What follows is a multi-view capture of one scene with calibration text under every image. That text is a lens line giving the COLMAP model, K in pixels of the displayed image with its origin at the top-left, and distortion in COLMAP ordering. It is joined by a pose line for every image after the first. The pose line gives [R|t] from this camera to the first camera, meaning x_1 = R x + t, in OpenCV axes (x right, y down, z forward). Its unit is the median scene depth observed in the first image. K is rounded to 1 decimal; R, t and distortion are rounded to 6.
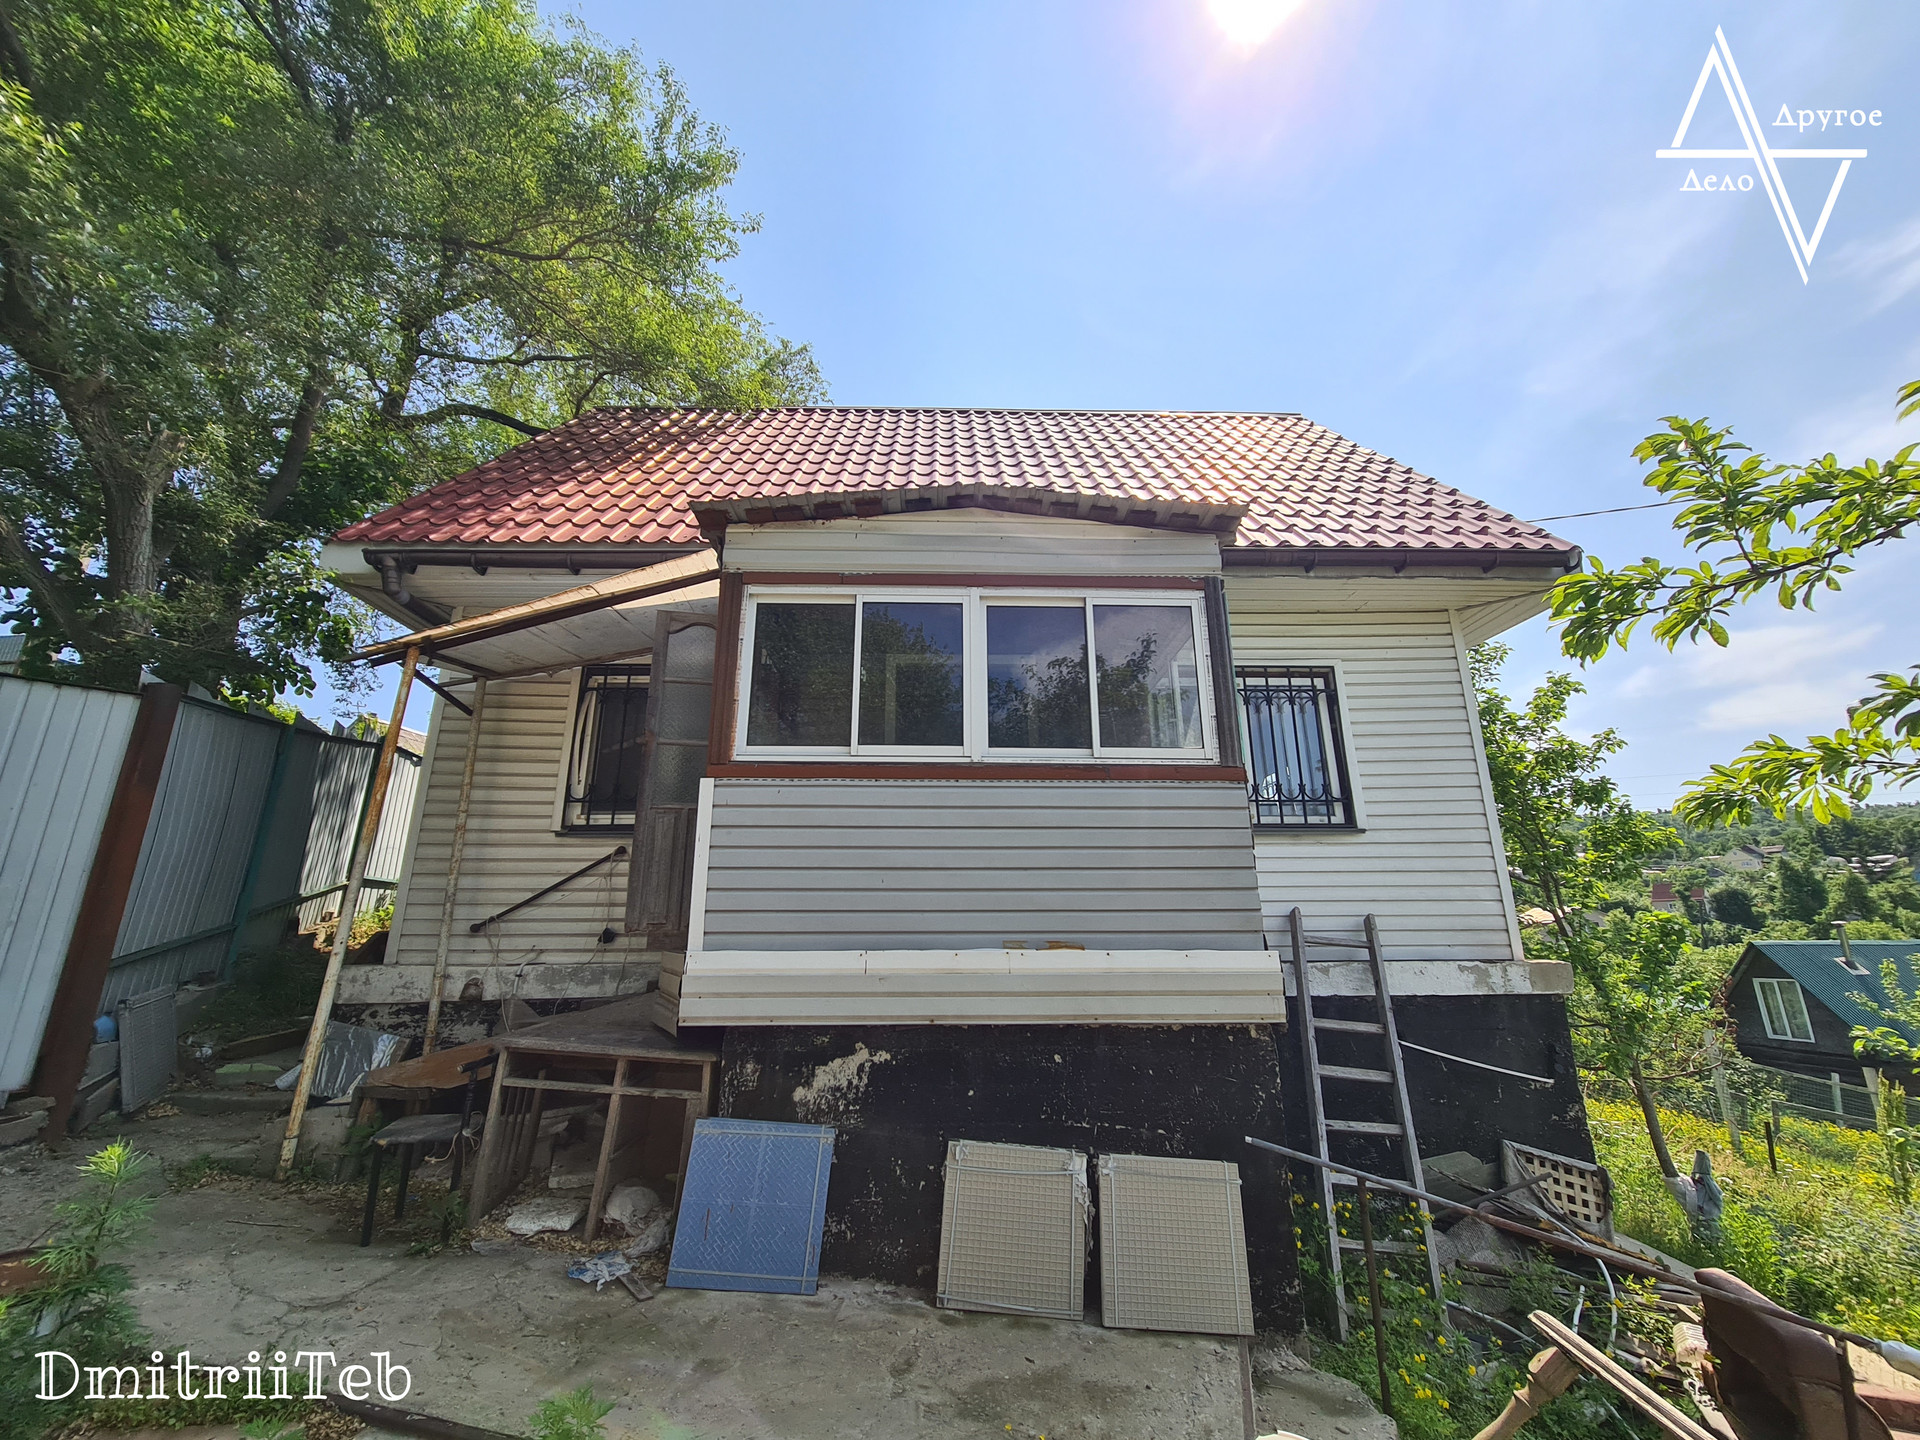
lens RADIAL K [[781.7, 0, 961.4], [0, 781.7, 710.0], [0, 0, 1]] dist [0.002451, -0.004235]
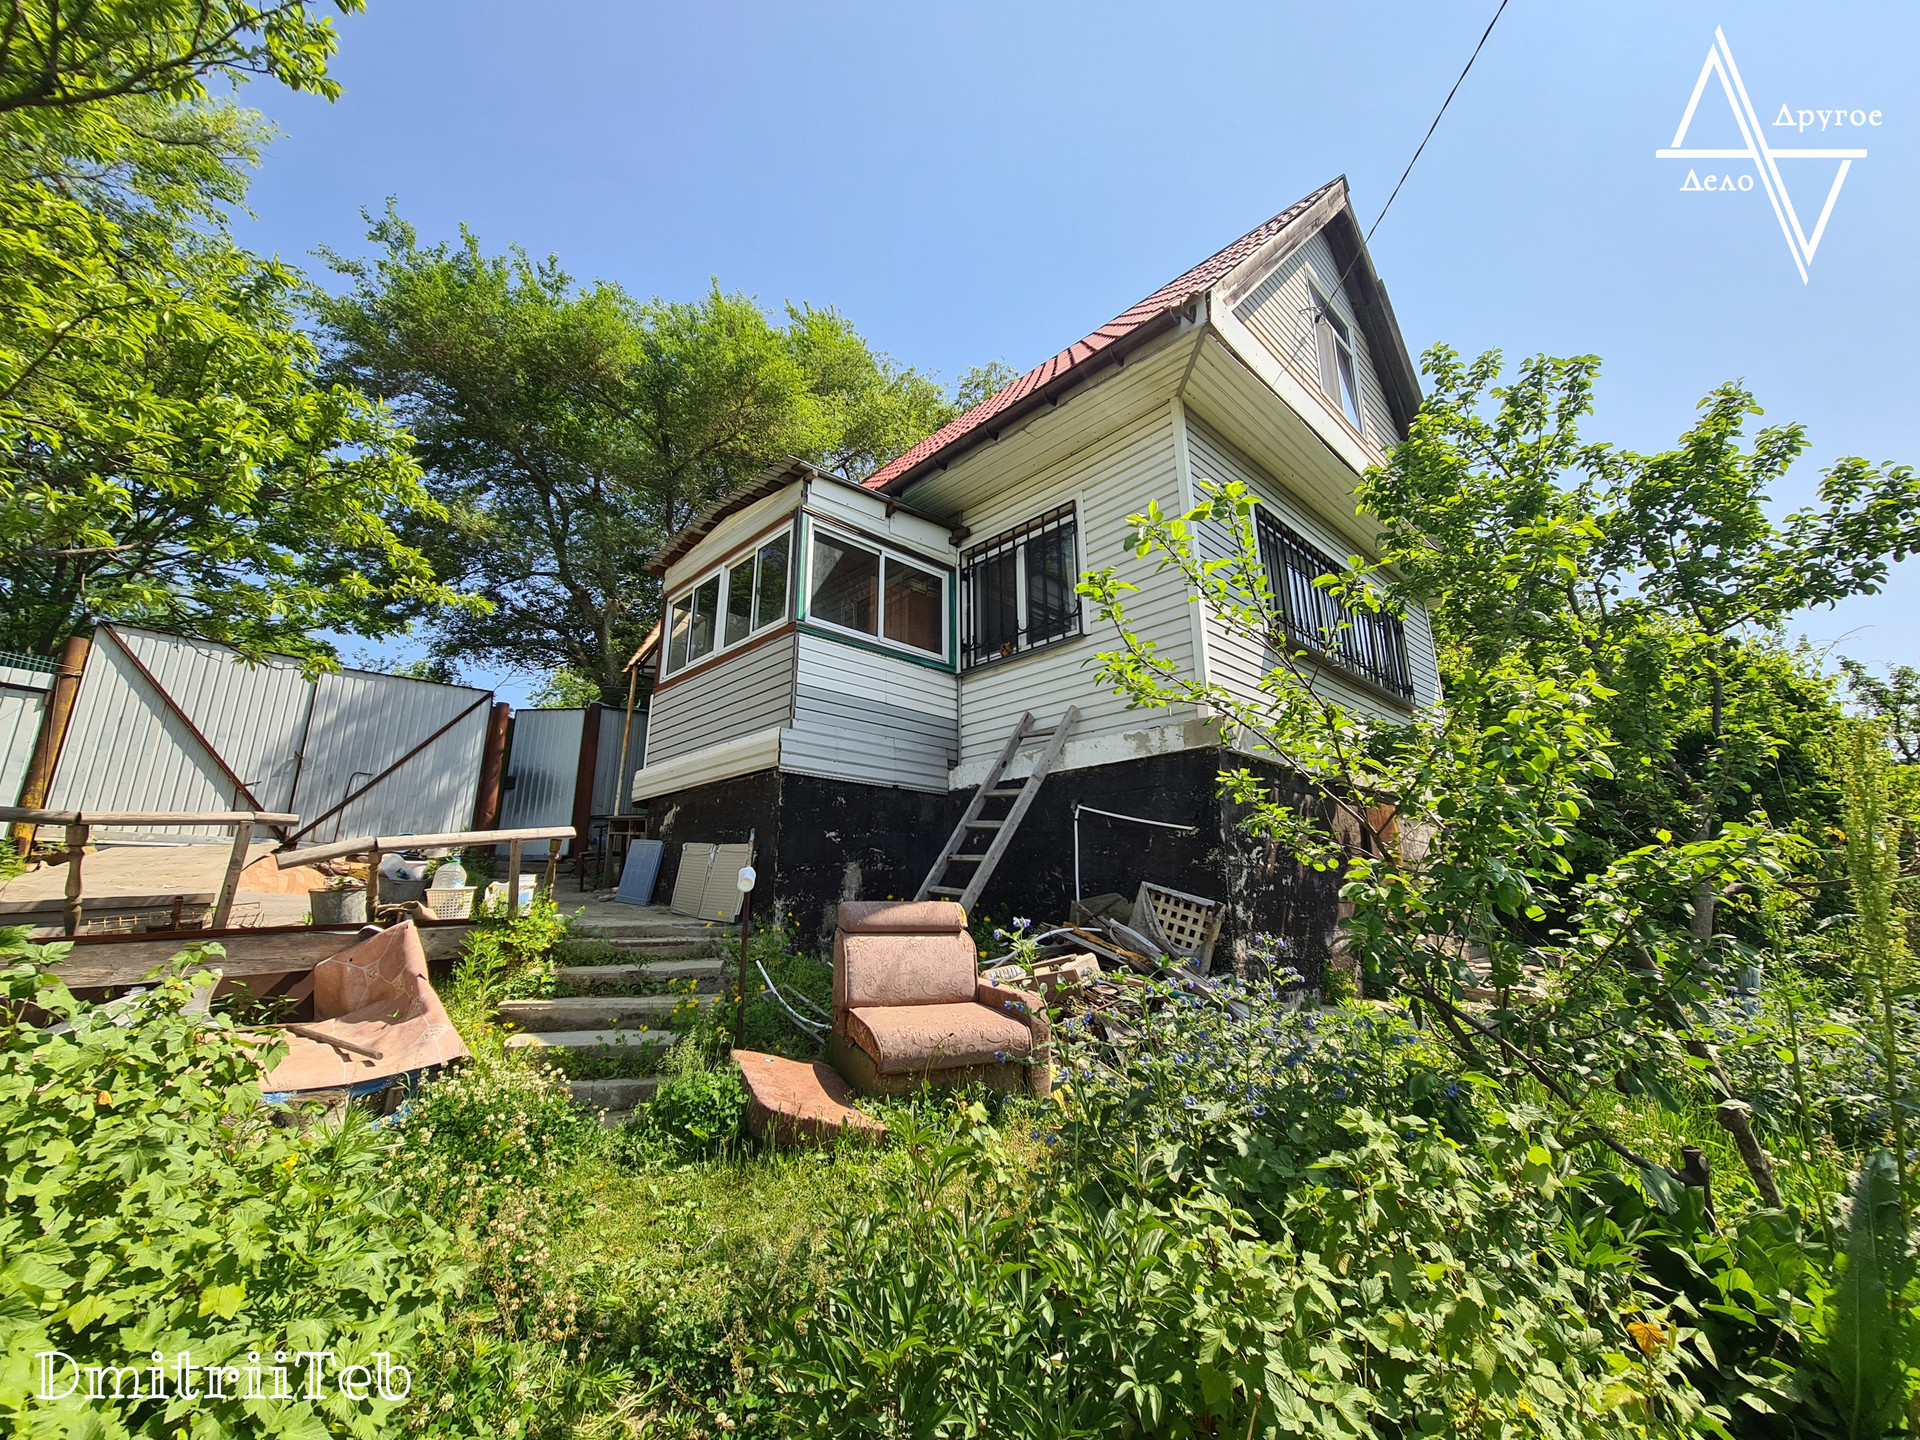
lens RADIAL K [[781.7, 0, 948.7], [0, 781.7, 705.4], [0, 0, 1]] dist [0.002451, -0.004235]
pose [[0.672093, -0.191448, -0.715290, 1.350092], [0.208968, 0.975772, -0.064818, 0.327529], [0.710369, -0.105909, 0.695816, 0.075625]]
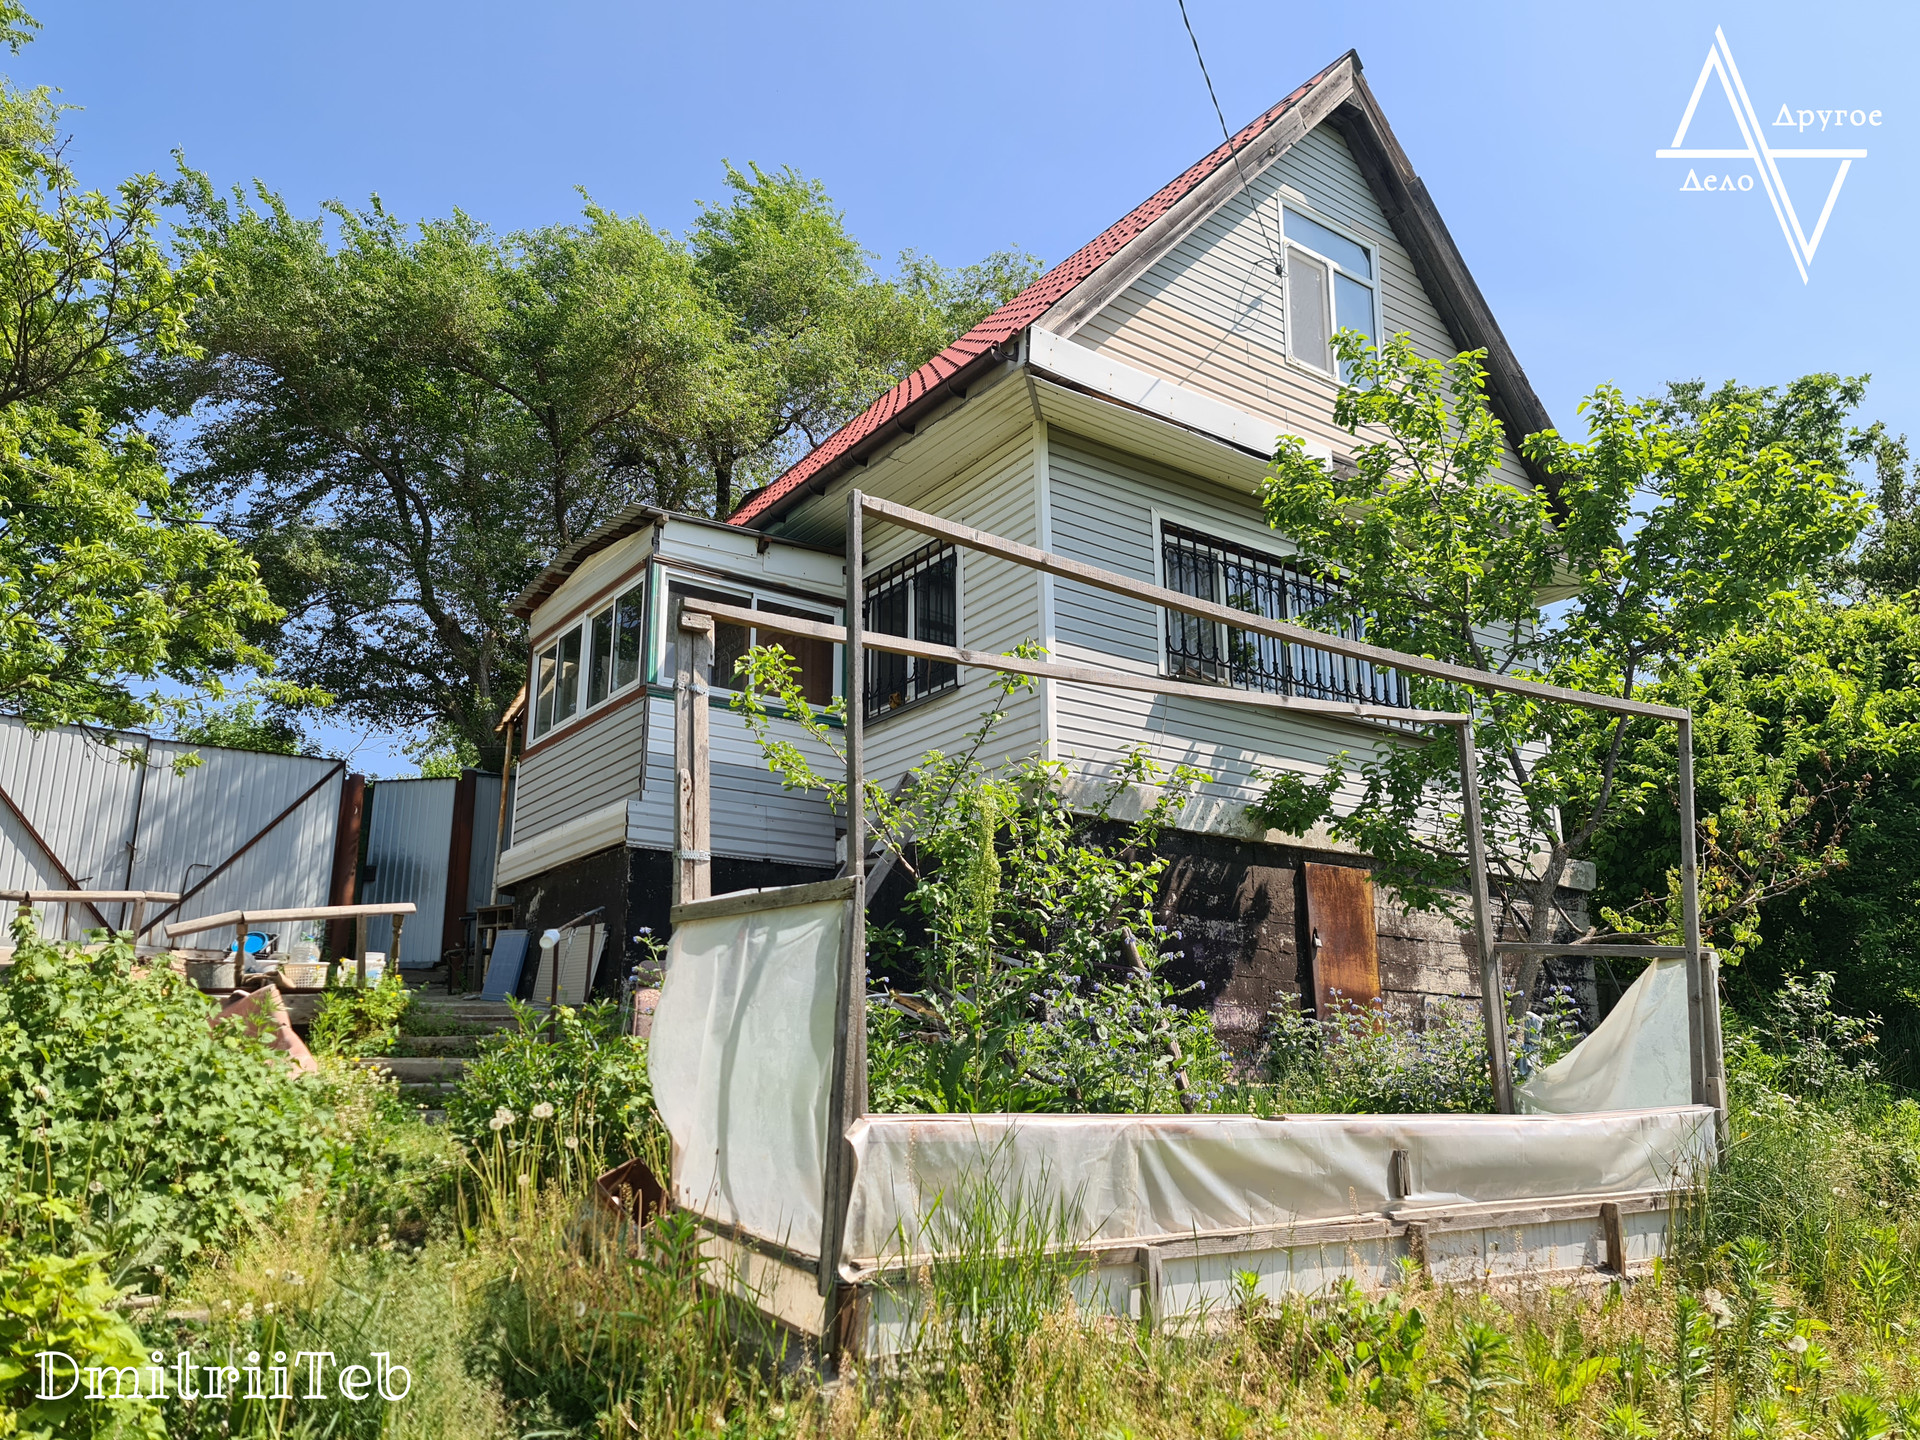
lens RADIAL K [[1420.6, 0, 956.0], [0, 1420.6, 751.2], [0, 0, 1]] dist [0.074654, -0.054928]
pose [[0.564192, -0.203065, -0.800283, 2.270030], [0.234552, 0.968768, -0.080460, 0.440157], [0.791627, -0.142313, 0.594200, -0.124748]]
